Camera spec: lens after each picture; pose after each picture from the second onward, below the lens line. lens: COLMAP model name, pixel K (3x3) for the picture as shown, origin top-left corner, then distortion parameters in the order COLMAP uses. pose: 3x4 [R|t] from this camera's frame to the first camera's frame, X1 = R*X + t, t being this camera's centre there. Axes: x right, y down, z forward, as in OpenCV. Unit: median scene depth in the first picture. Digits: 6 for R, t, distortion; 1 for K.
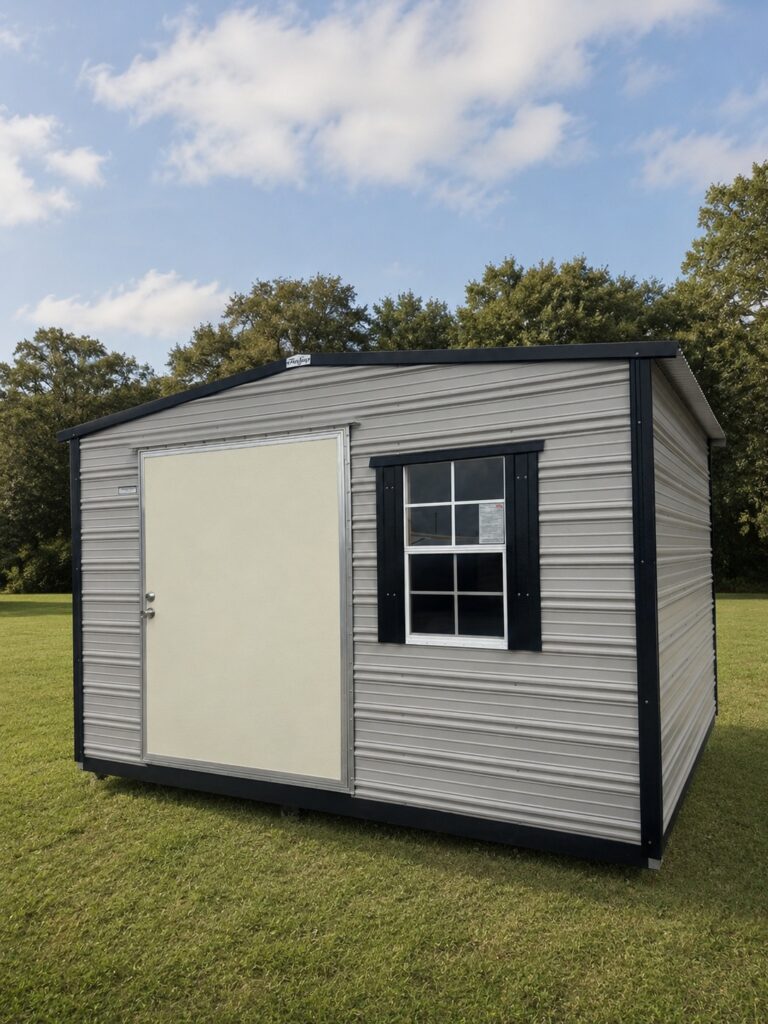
lens RADIAL K [[727.5, 0, 395.5], [0, 727.5, 527.4], [0, 0, 1]] dist [0.031640, -0.002826]
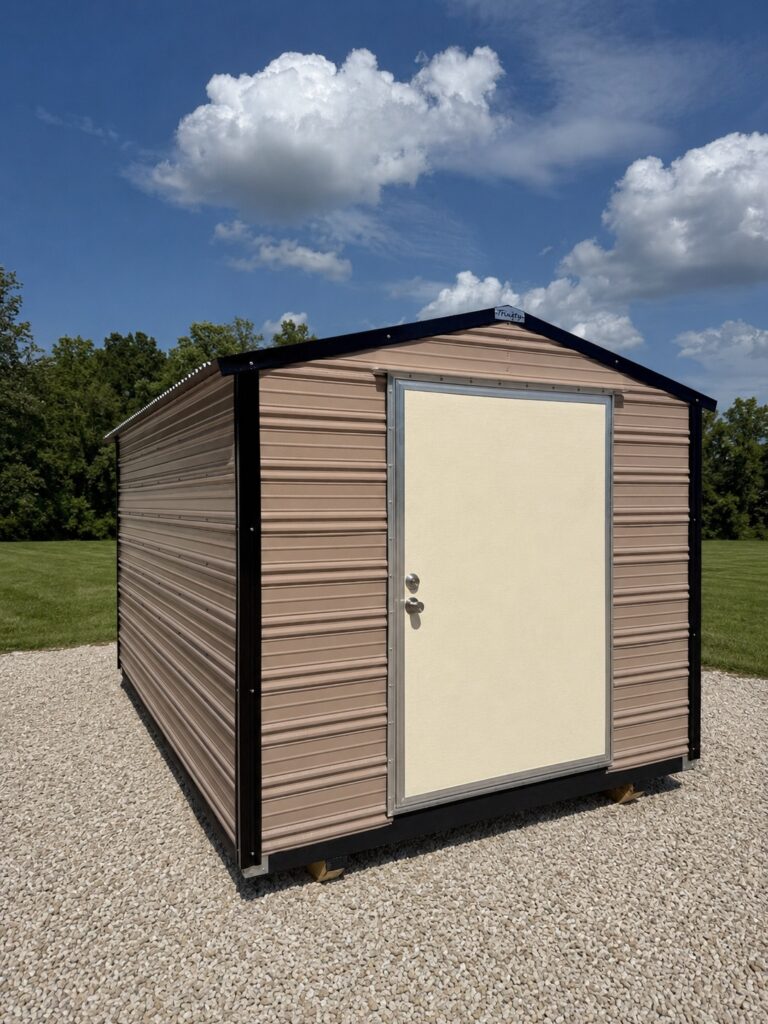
lens RADIAL K [[725.6, 0, 384.0], [0, 725.6, 512.0], [0, 0, 1]] dist [0.001062, 0.096096]
pose [[0.578005, -0.010895, 0.815960, -0.930422], [-0.029026, 0.999004, 0.033900, -0.012827], [-0.815517, -0.043278, 0.577113, 0.588980]]
